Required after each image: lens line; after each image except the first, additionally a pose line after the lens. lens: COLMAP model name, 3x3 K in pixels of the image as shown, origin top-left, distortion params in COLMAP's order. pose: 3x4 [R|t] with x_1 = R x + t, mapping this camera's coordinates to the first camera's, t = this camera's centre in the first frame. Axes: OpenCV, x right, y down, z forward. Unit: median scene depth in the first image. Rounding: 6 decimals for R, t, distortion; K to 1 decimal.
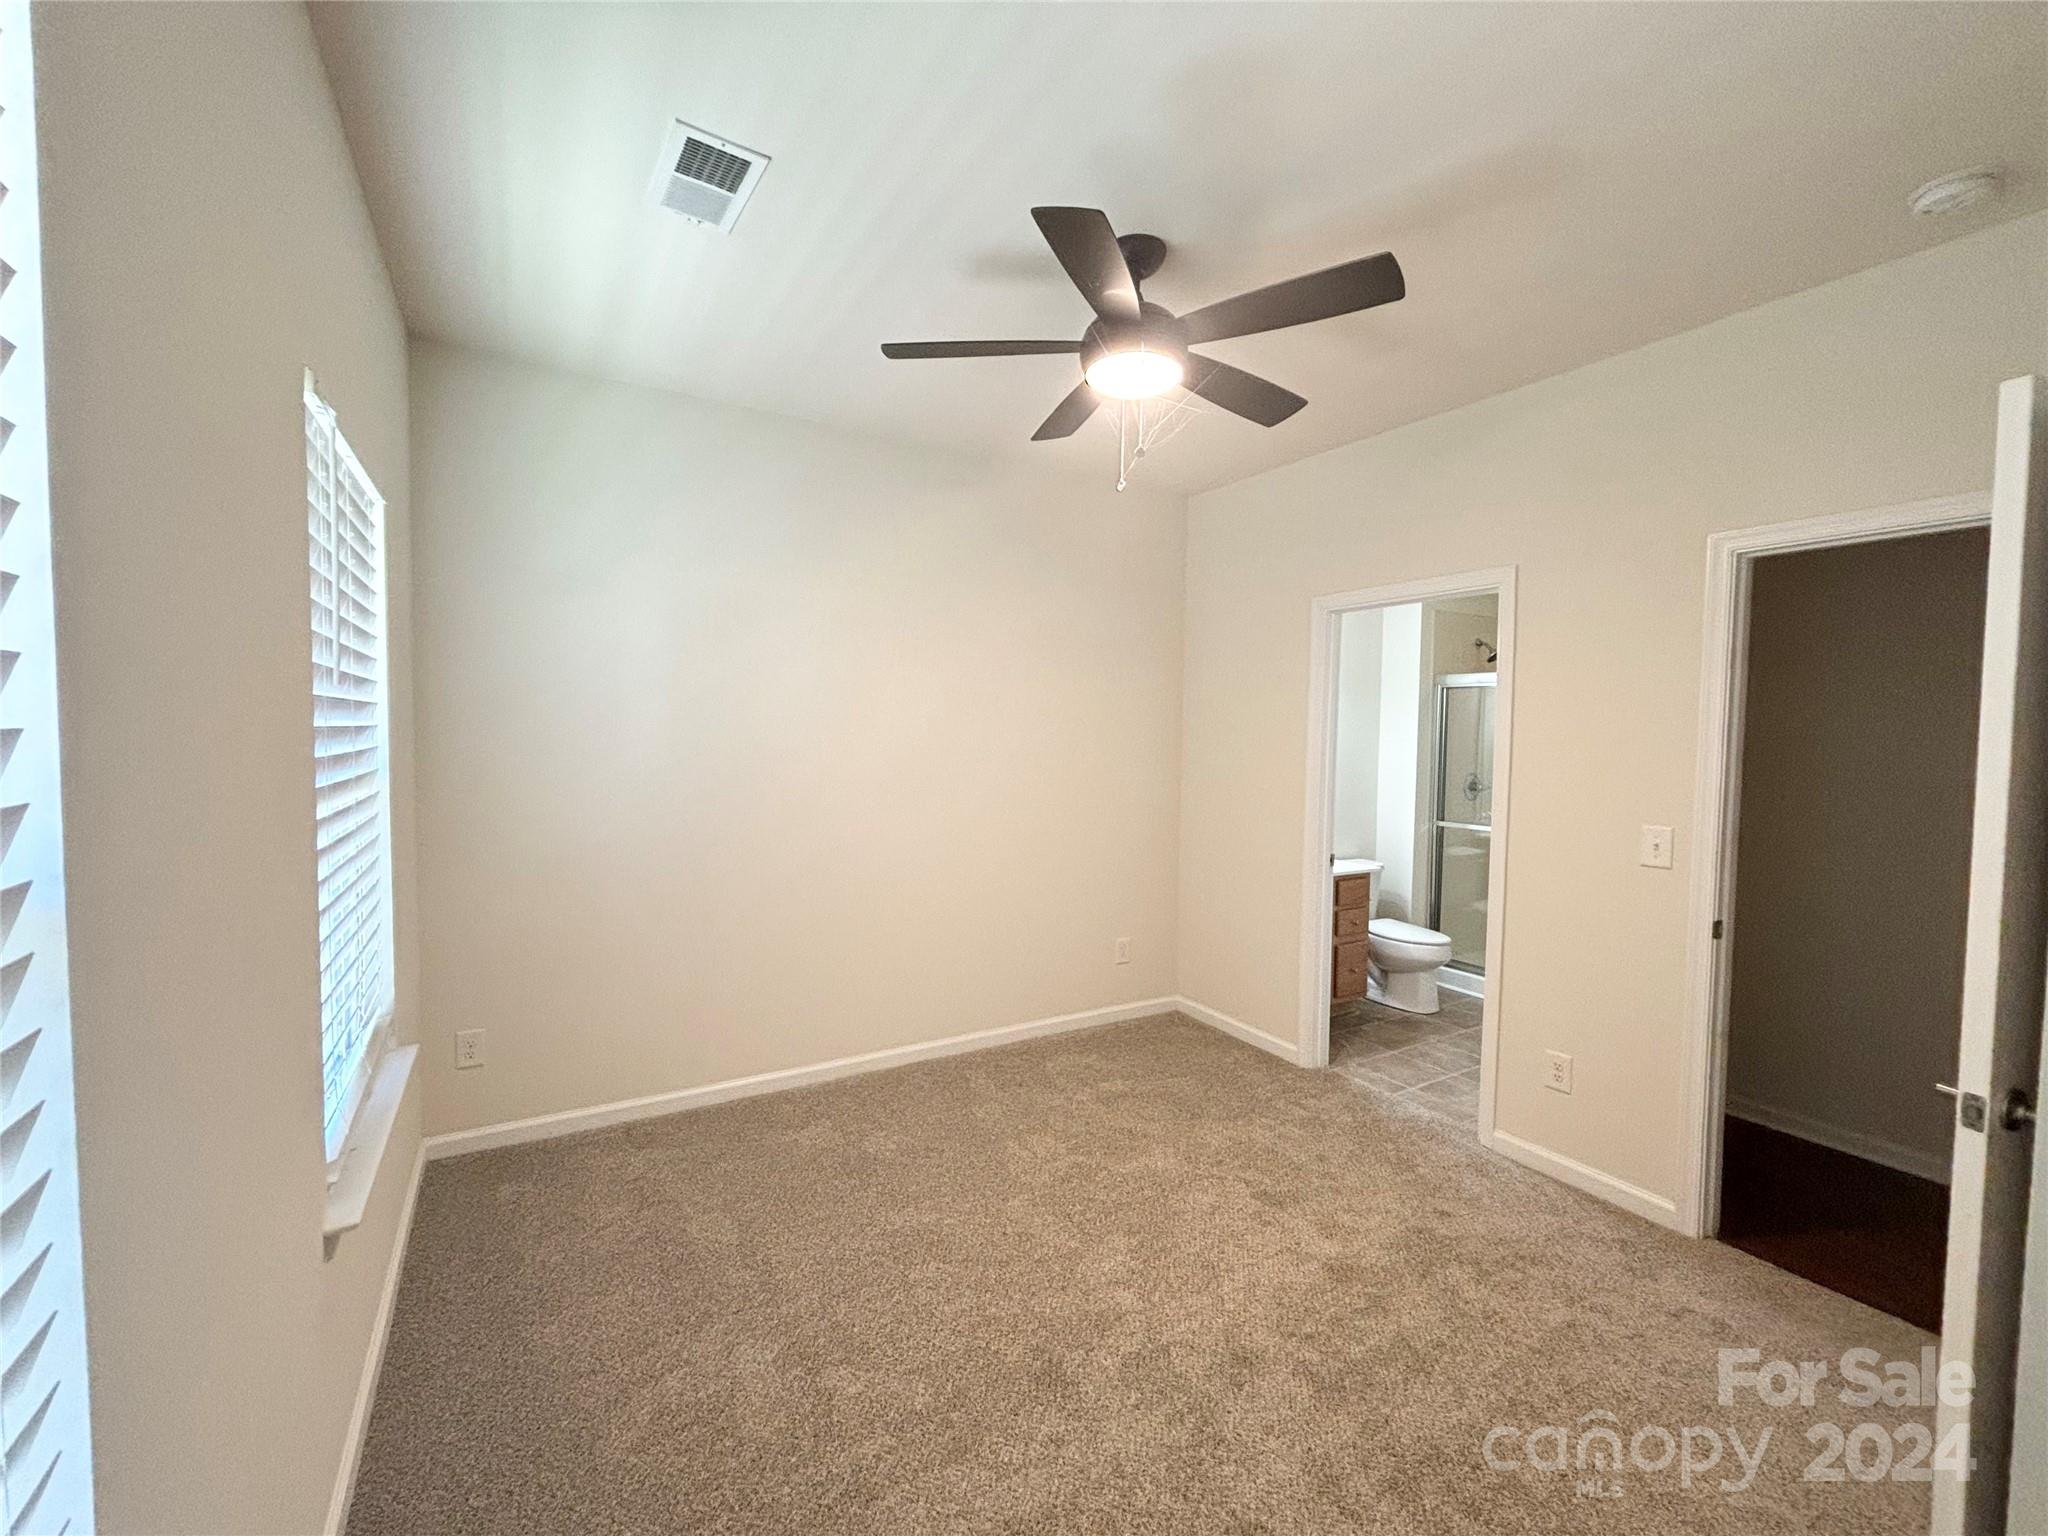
lens RADIAL K [[831.2, 0, 1012.3], [0, 831.2, 764.1], [0, 0, 1]] dist [0.006731, -0.001885]
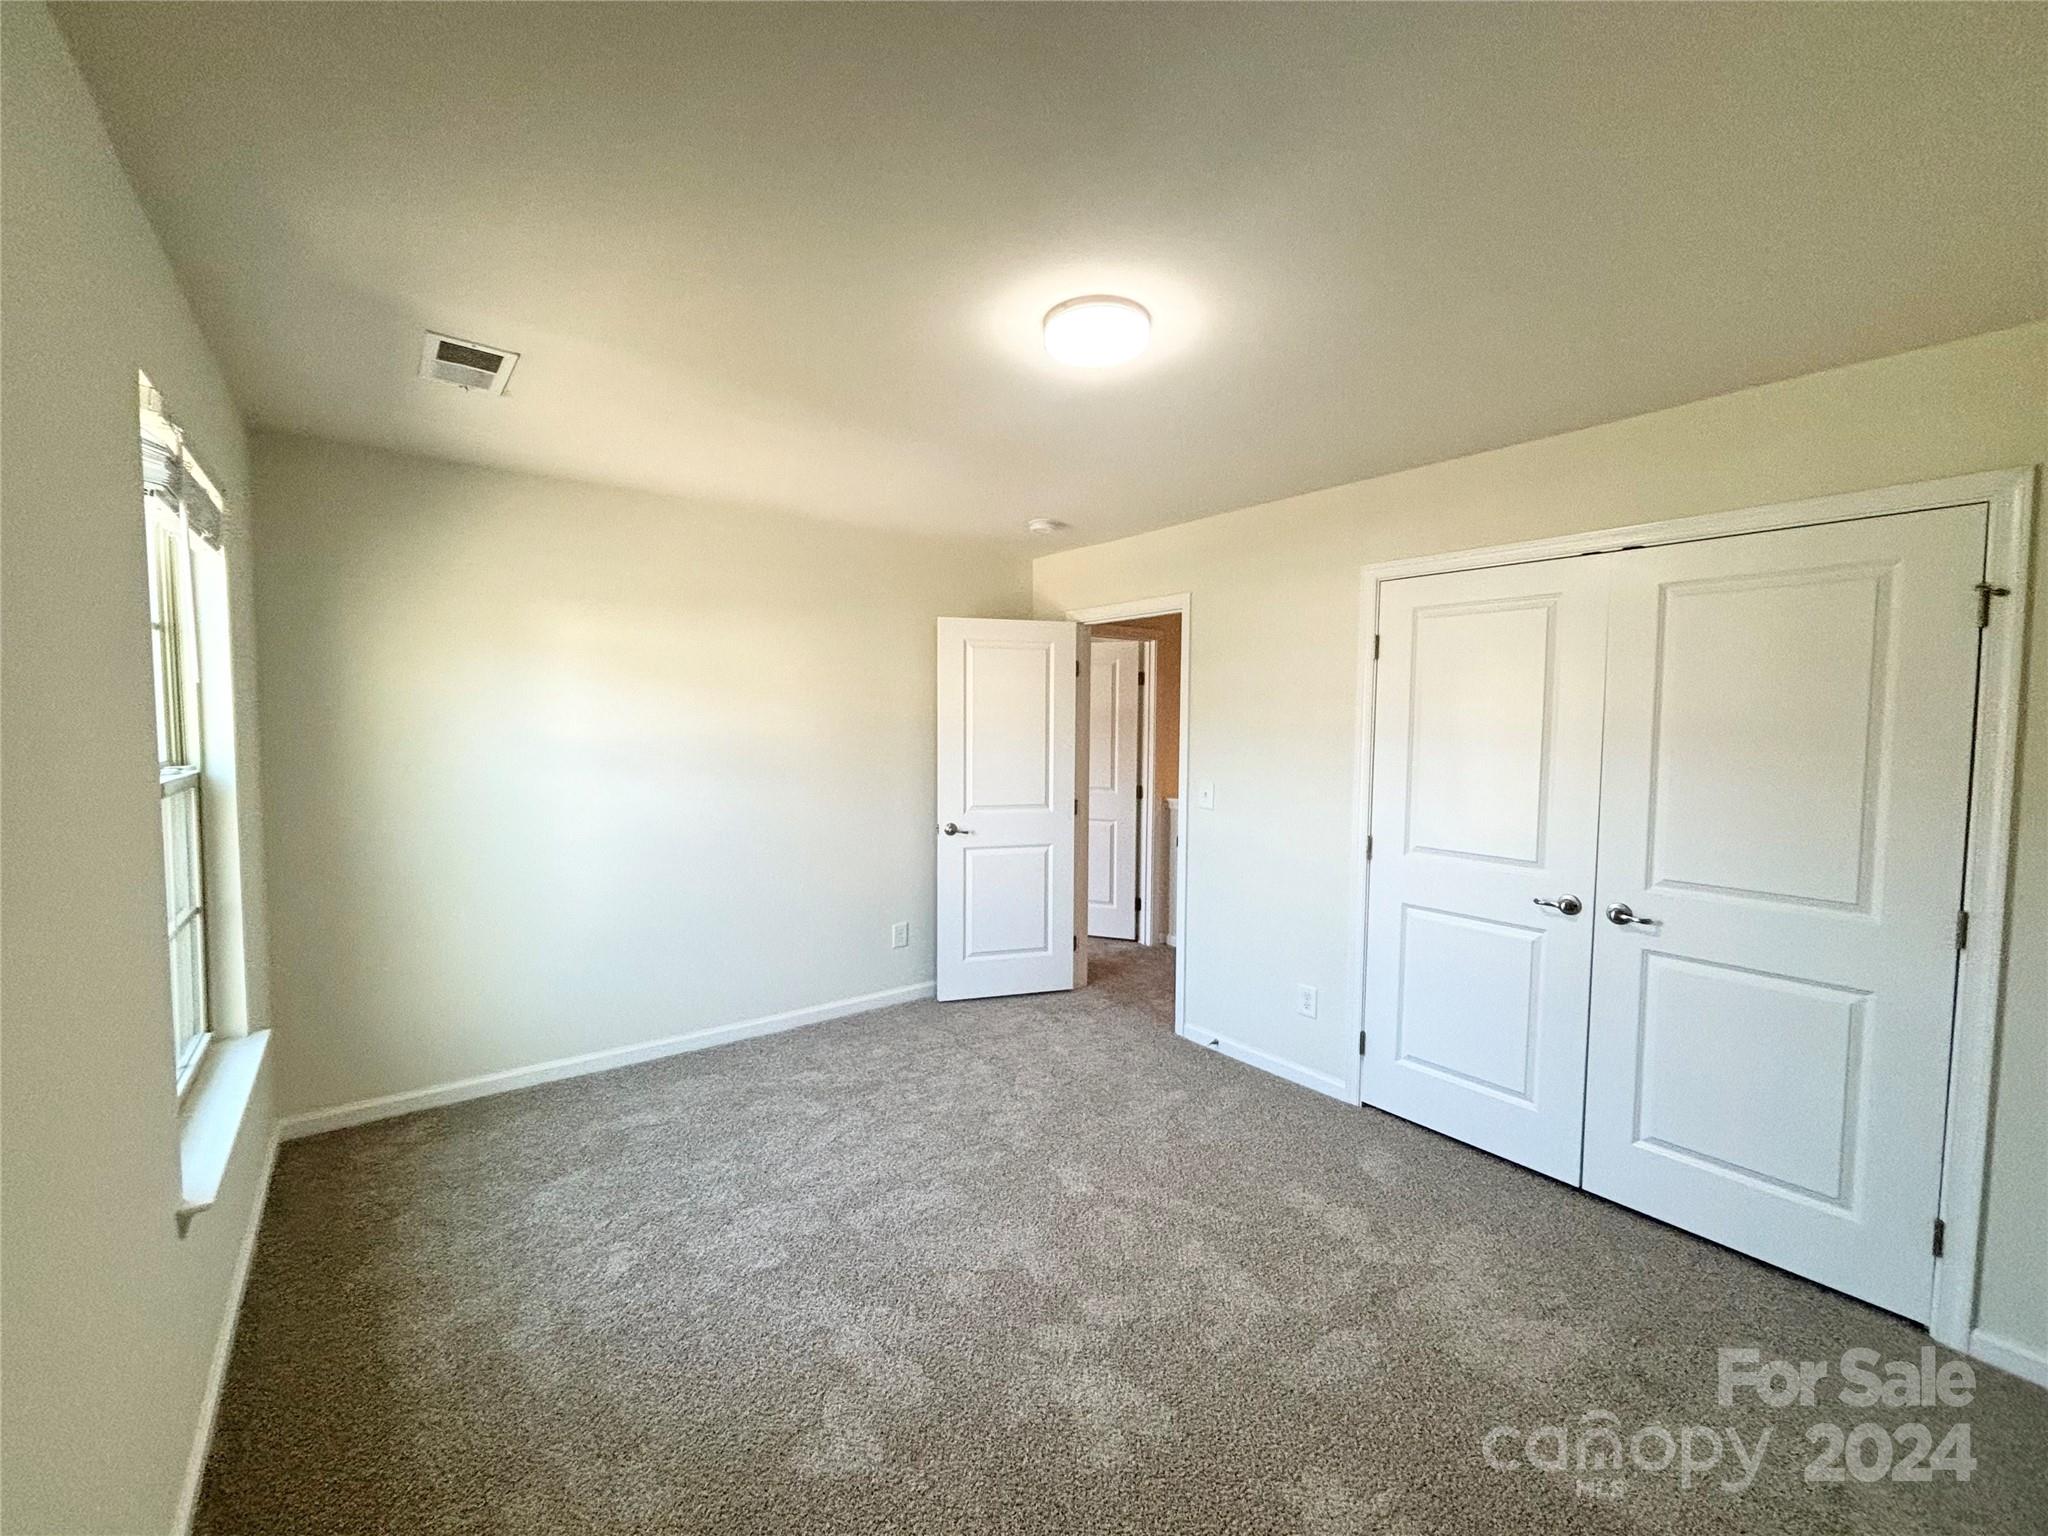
lens RADIAL K [[831.2, 0, 1020.9], [0, 831.2, 770.6], [0, 0, 1]] dist [0.006731, -0.001885]
pose [[0.992273, -0.016720, 0.122945, 0.106316], [0.015367, 0.999811, 0.011949, 0.013753], [-0.123122, -0.009967, 0.992342, -0.164565]]
